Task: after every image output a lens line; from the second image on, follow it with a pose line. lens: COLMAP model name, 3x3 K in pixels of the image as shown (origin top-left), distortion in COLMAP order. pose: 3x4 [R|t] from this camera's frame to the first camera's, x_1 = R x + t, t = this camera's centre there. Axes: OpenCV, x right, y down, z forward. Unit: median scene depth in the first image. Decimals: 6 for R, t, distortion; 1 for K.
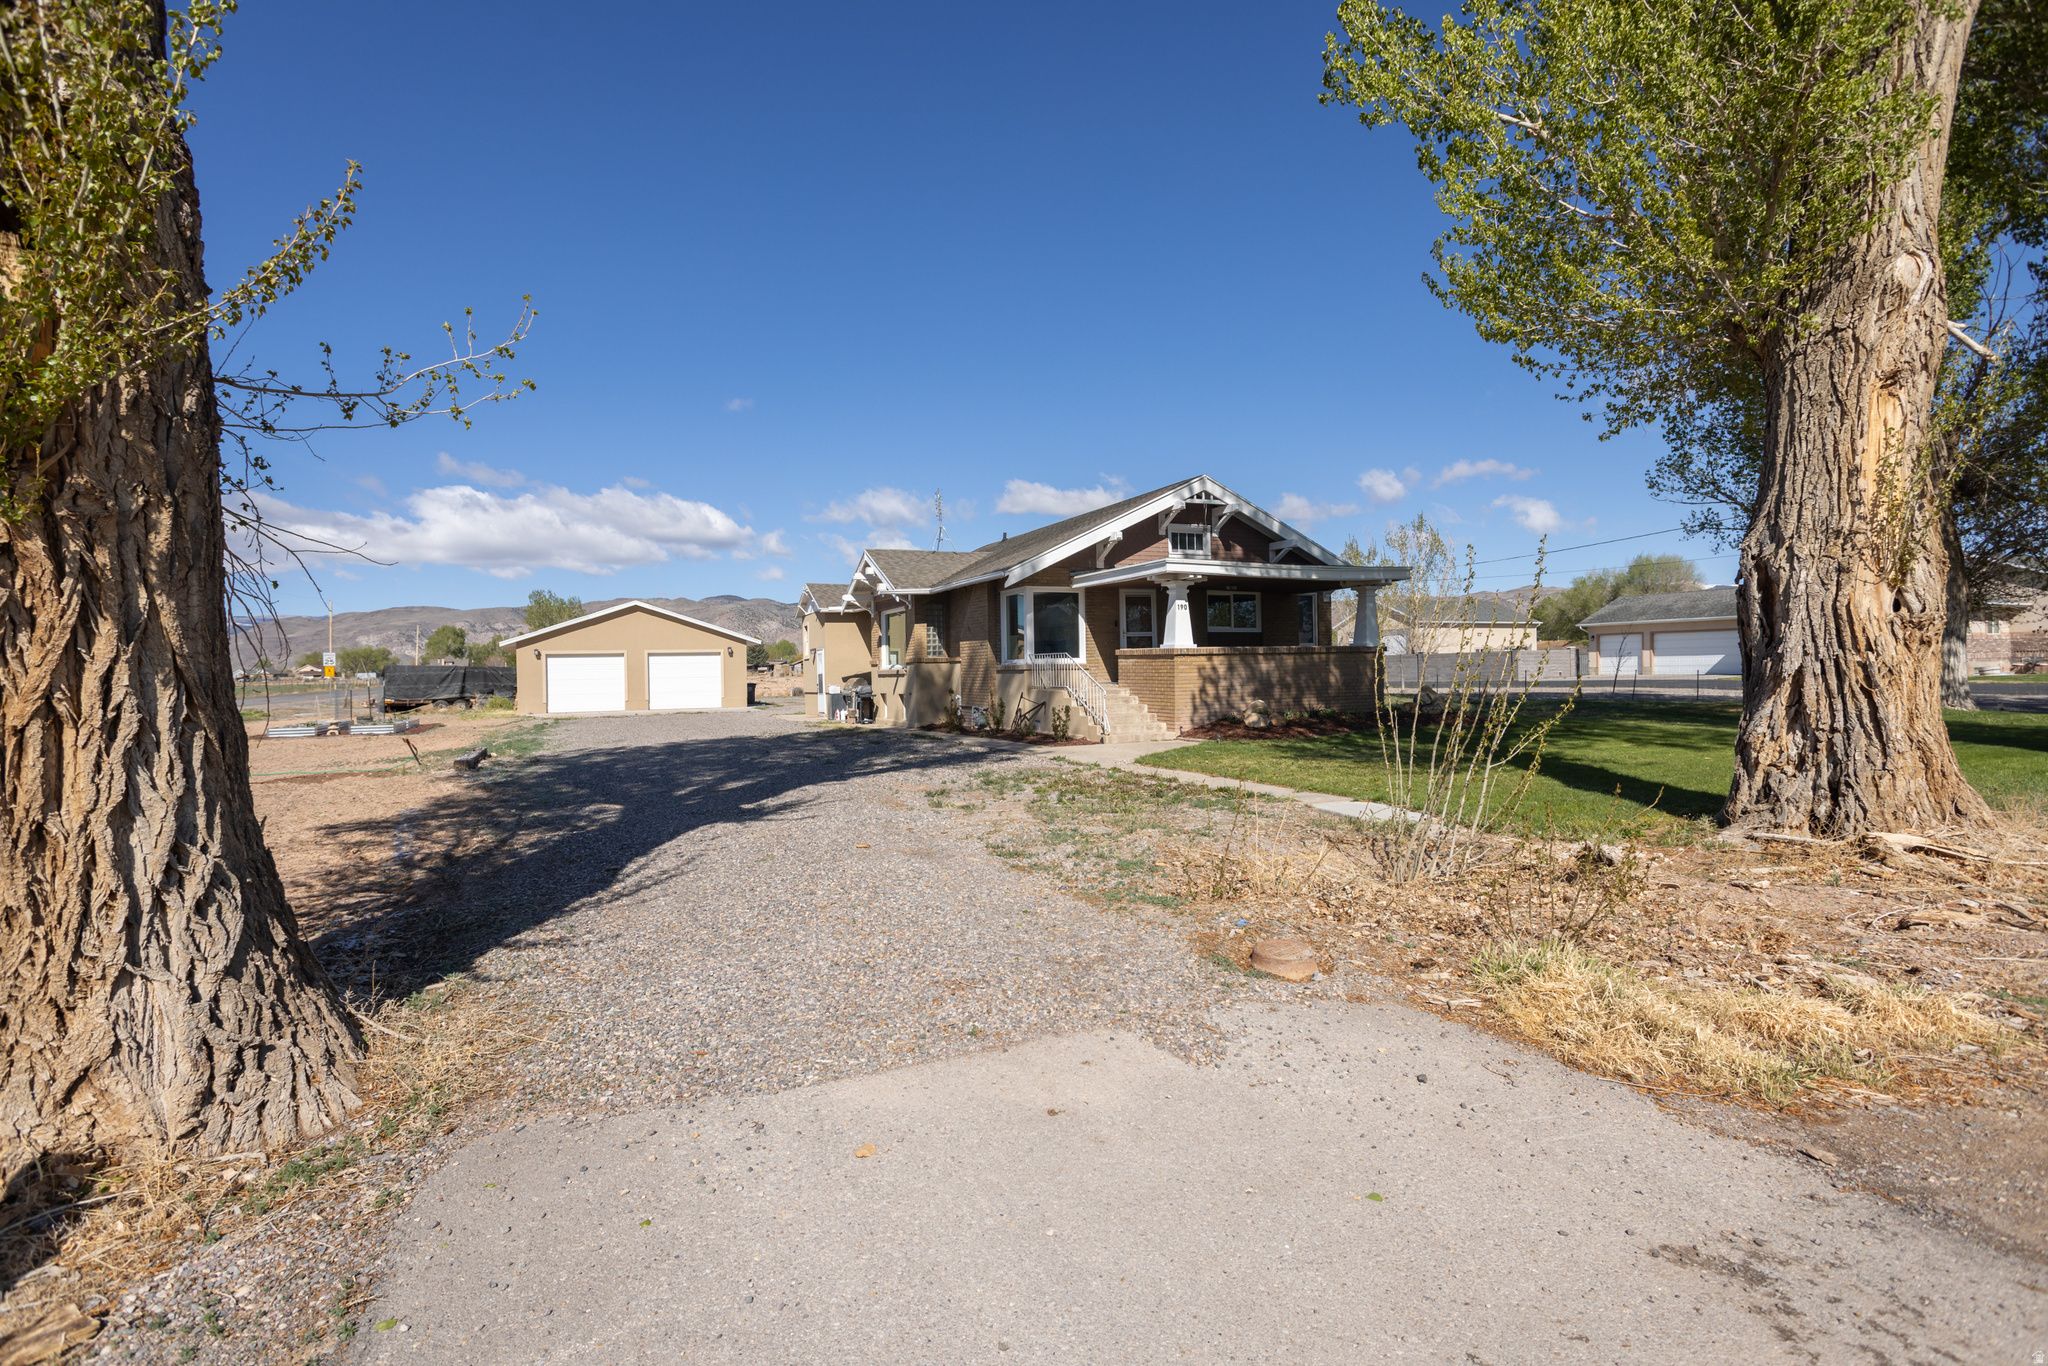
lens RADIAL K [[1012.0, 0, 1024.0], [0, 1012.0, 683.0], [0, 0, 1]] dist [-0.041738, 0.042242]
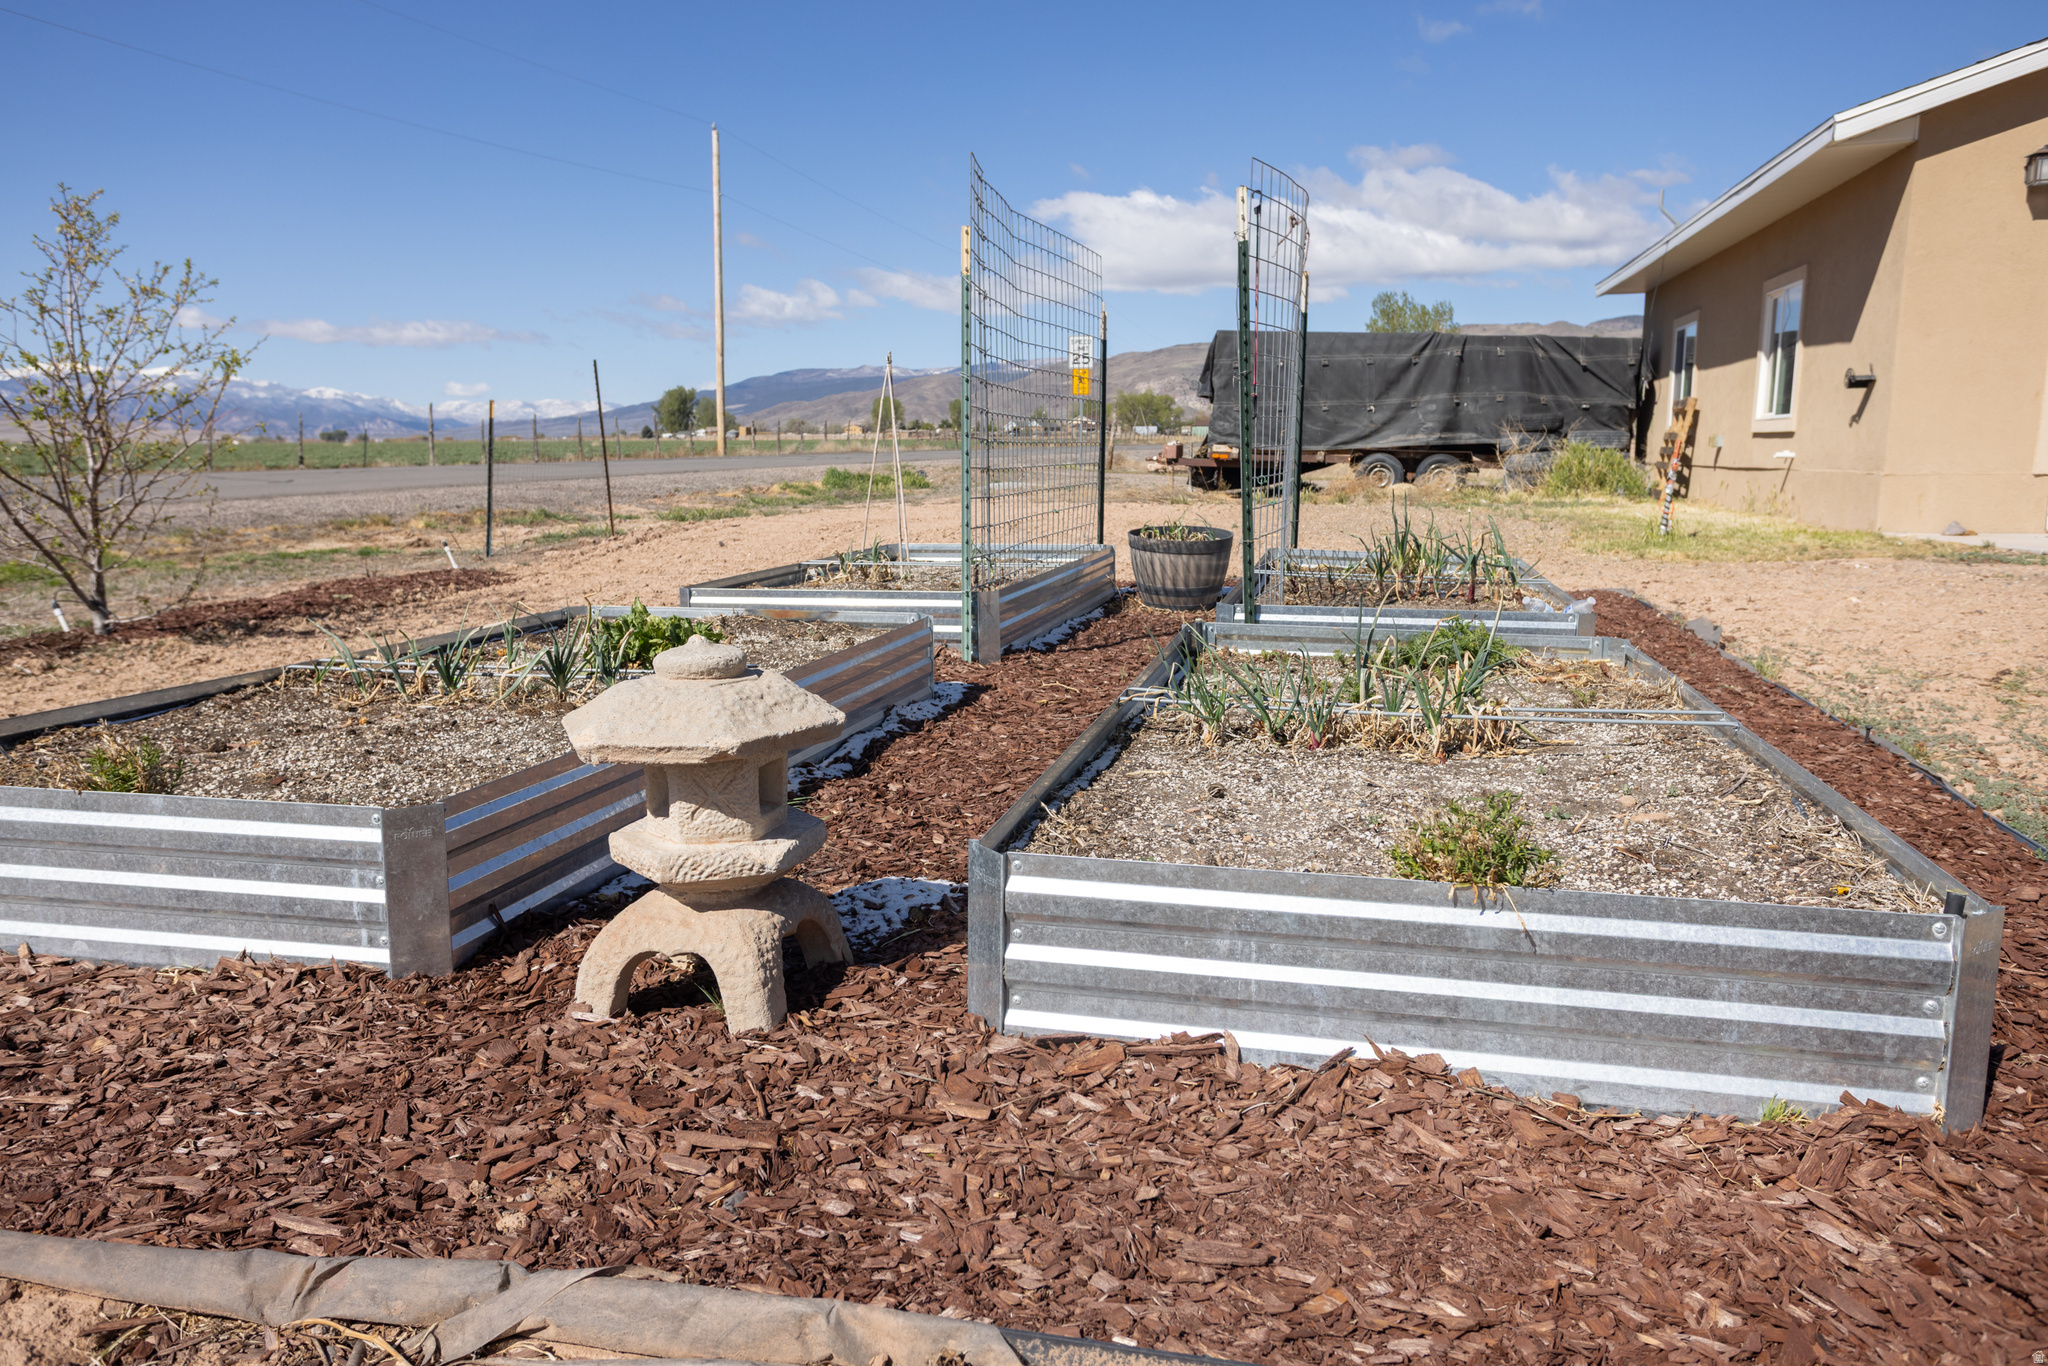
lens RADIAL K [[1458.0, 0, 1024.0], [0, 1458.0, 683.0], [0, 0, 1]] dist [-0.001160, -0.000354]
pose [[0.787826, 0.121713, -0.603751, -1.413926], [-0.026873, 0.986138, 0.163734, 0.057796], [0.615311, -0.112769, 0.780177, 2.121767]]
